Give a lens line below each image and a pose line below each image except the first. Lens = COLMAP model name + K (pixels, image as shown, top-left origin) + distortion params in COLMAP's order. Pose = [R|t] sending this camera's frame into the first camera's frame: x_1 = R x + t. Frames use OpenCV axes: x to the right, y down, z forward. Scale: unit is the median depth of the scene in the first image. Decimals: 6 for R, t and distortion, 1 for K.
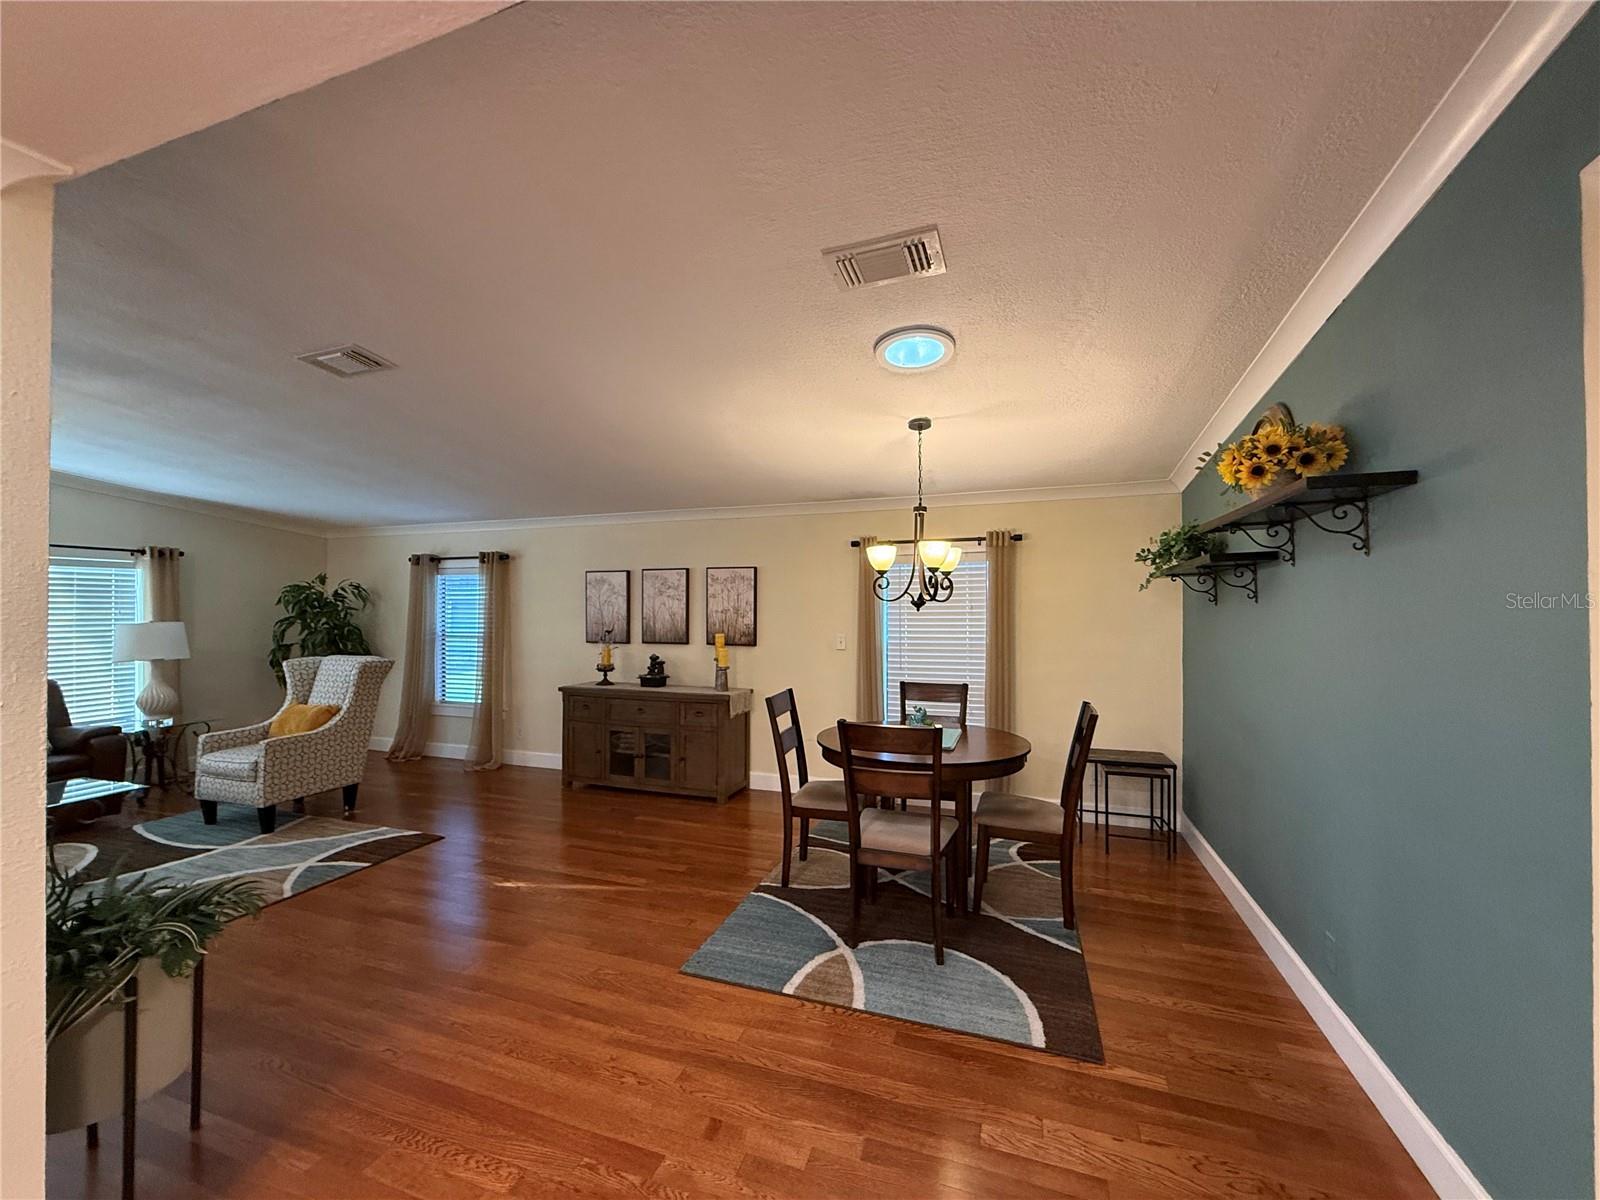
lens RADIAL K [[635.2, 0, 796.7], [0, 635.2, 601.5], [0, 0, 1]] dist [-0.000466, -0.000106]
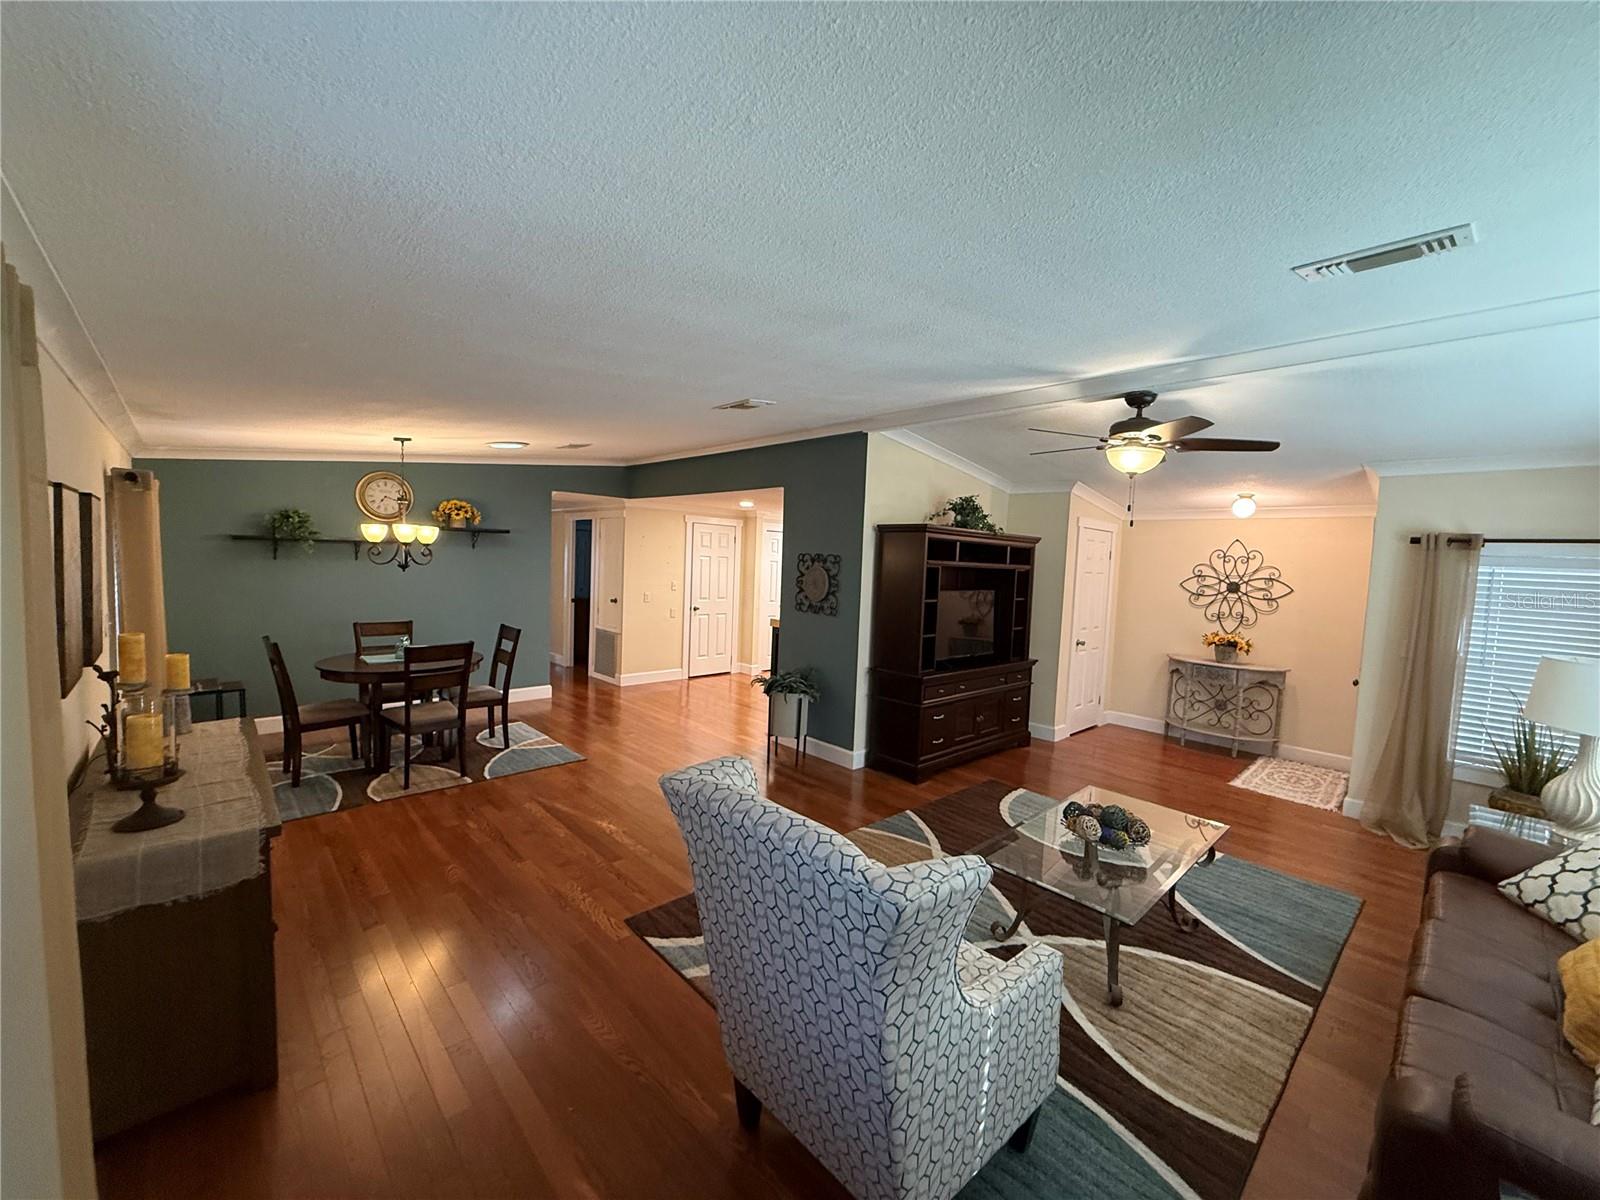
lens RADIAL K [[635.2, 0, 796.7], [0, 635.2, 601.5], [0, 0, 1]] dist [-0.000466, -0.000106]
pose [[-0.887610, -0.063501, 0.456197, -0.898158], [-0.040992, 0.997411, 0.059079, -0.028955], [-0.458767, 0.033739, -0.887916, 1.337729]]
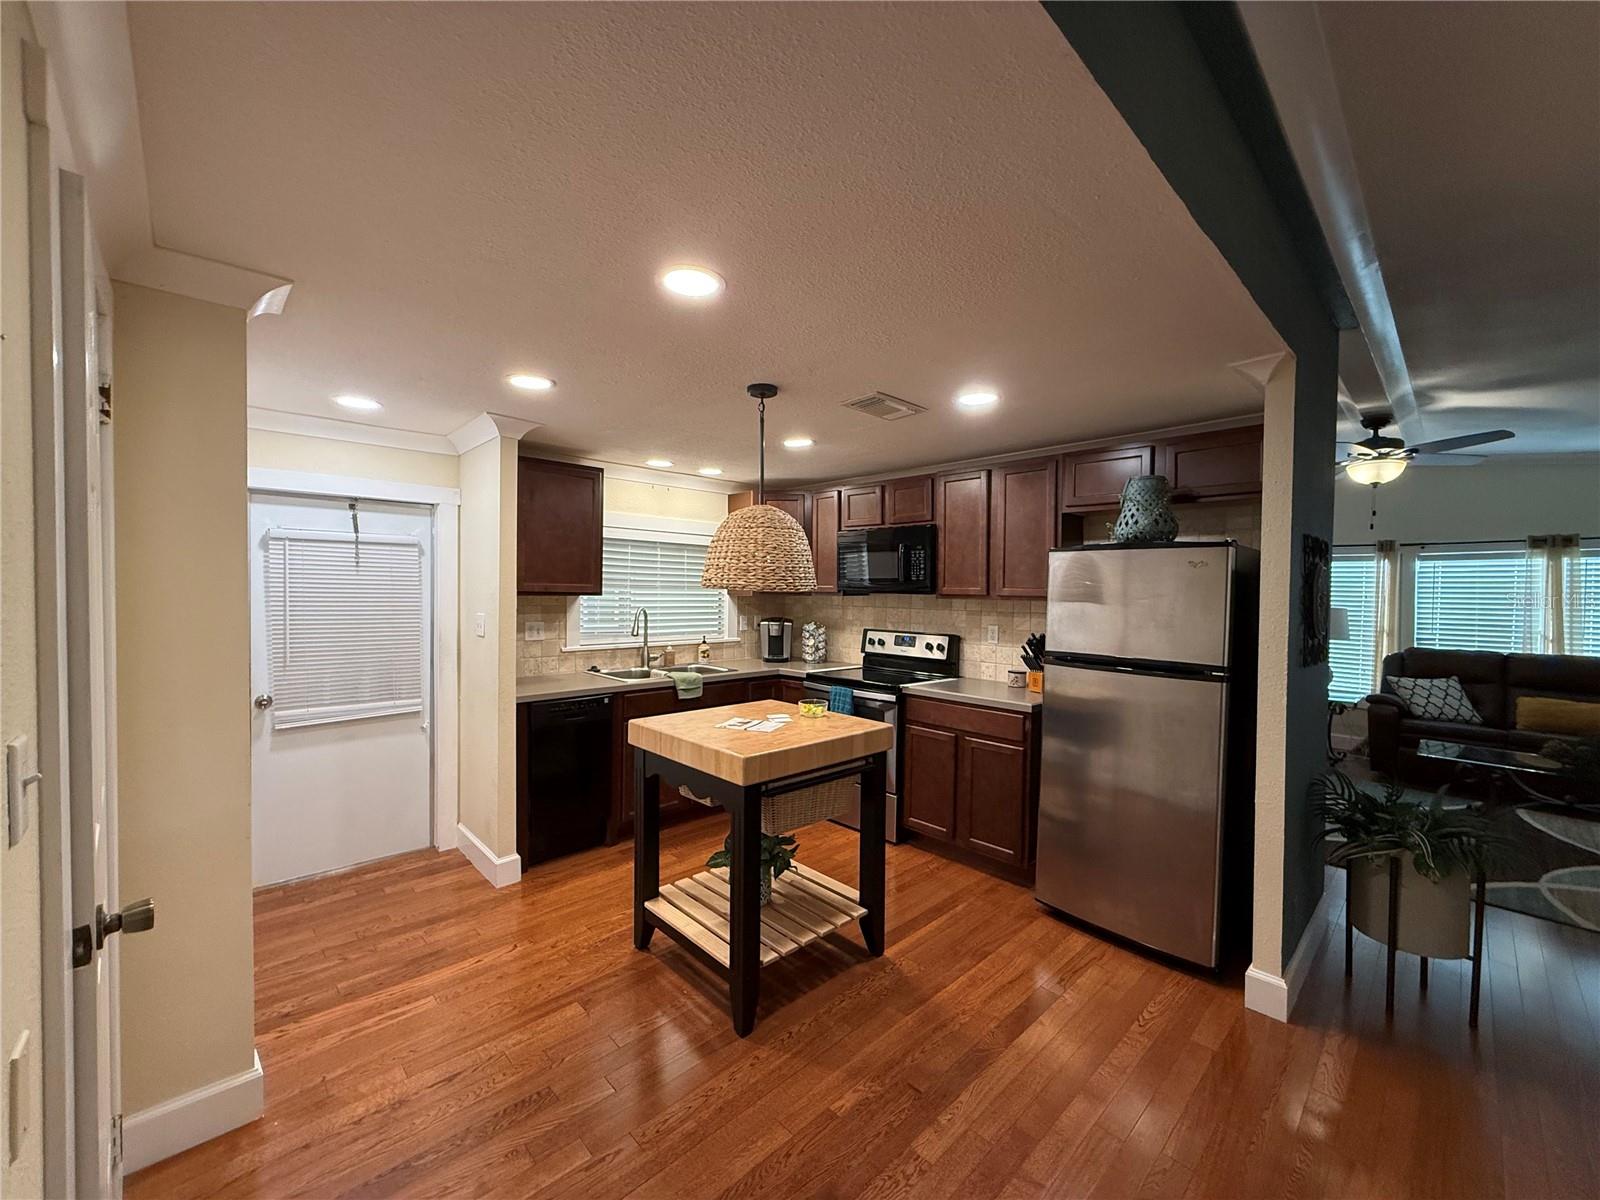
lens RADIAL K [[635.2, 0, 796.7], [0, 635.2, 601.5], [0, 0, 1]] dist [-0.000466, -0.000106]
pose [[-0.454961, 0.015721, -0.890373, 0.276301], [-0.003100, 0.999810, 0.019237, -0.002372], [0.890506, 0.011512, -0.454825, 0.149292]]
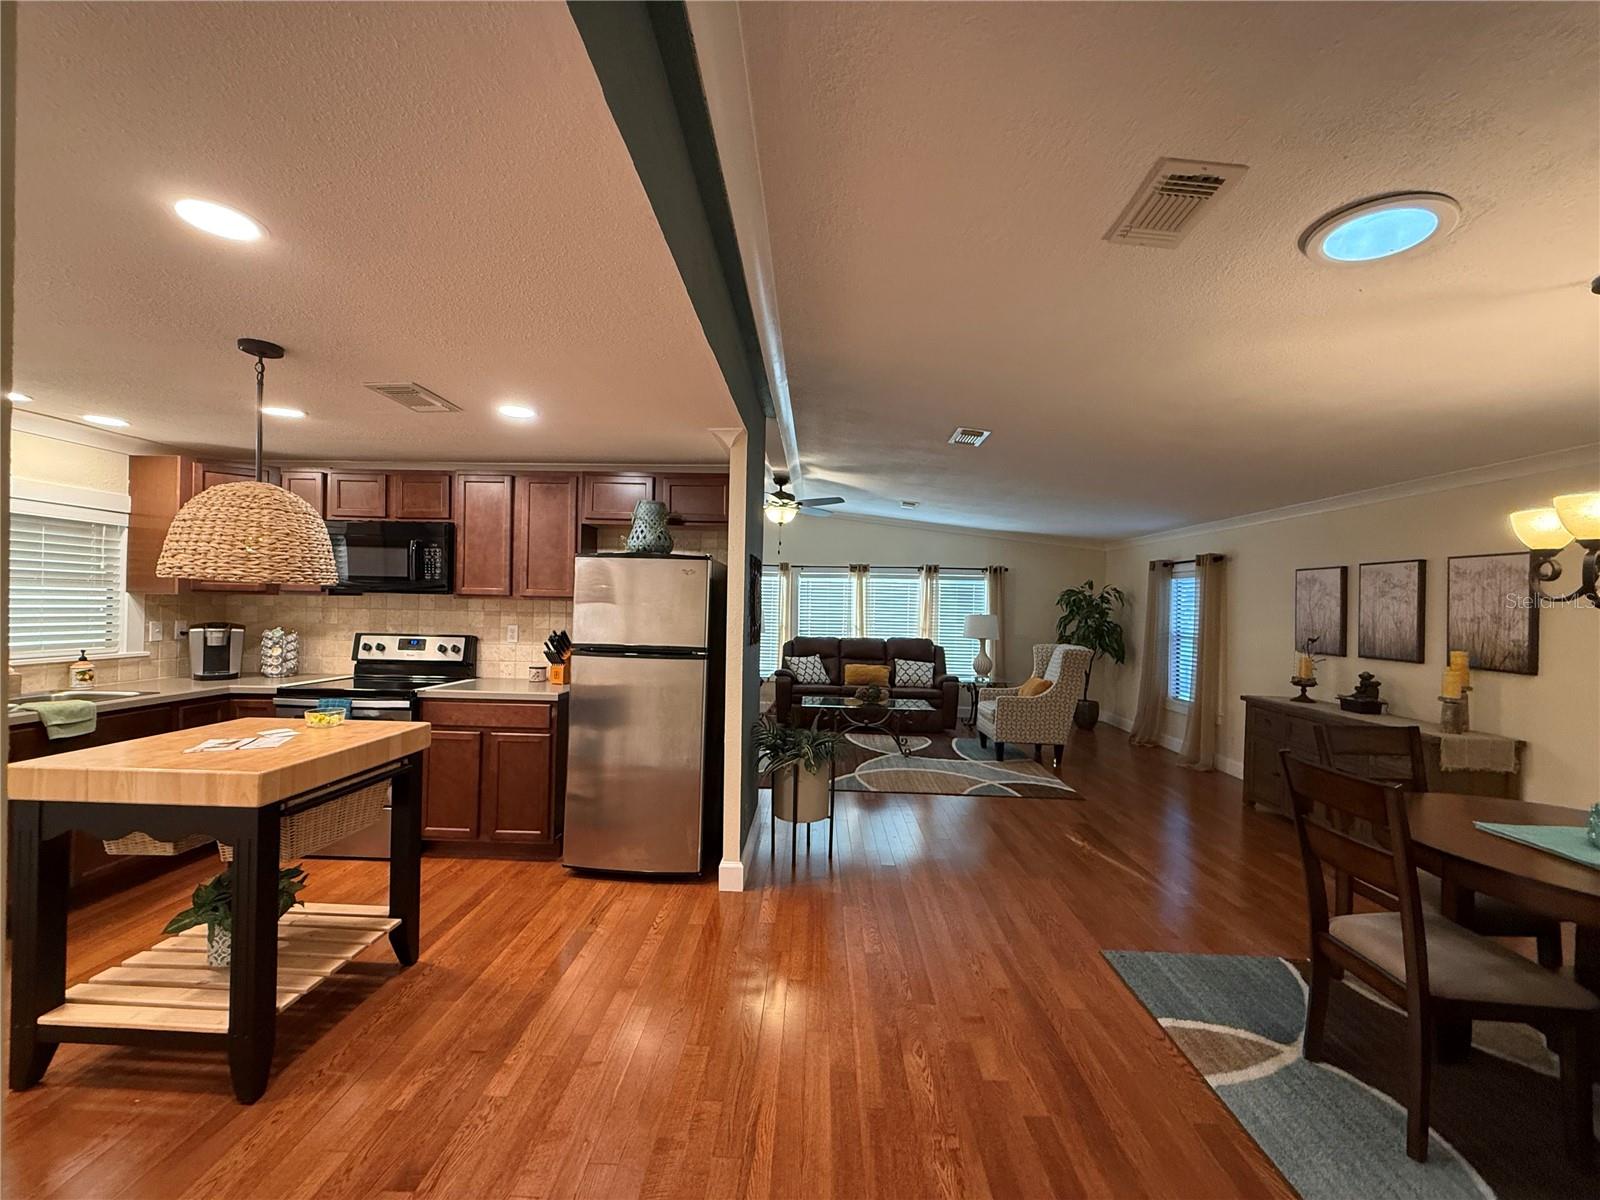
lens RADIAL K [[635.2, 0, 796.7], [0, 635.2, 601.5], [0, 0, 1]] dist [-0.000466, -0.000106]
pose [[0.299089, 0.004581, -0.954214, 0.361536], [-0.013798, 0.999905, 0.000475, 0.006423], [0.954126, 0.013024, 0.299123, 0.109827]]
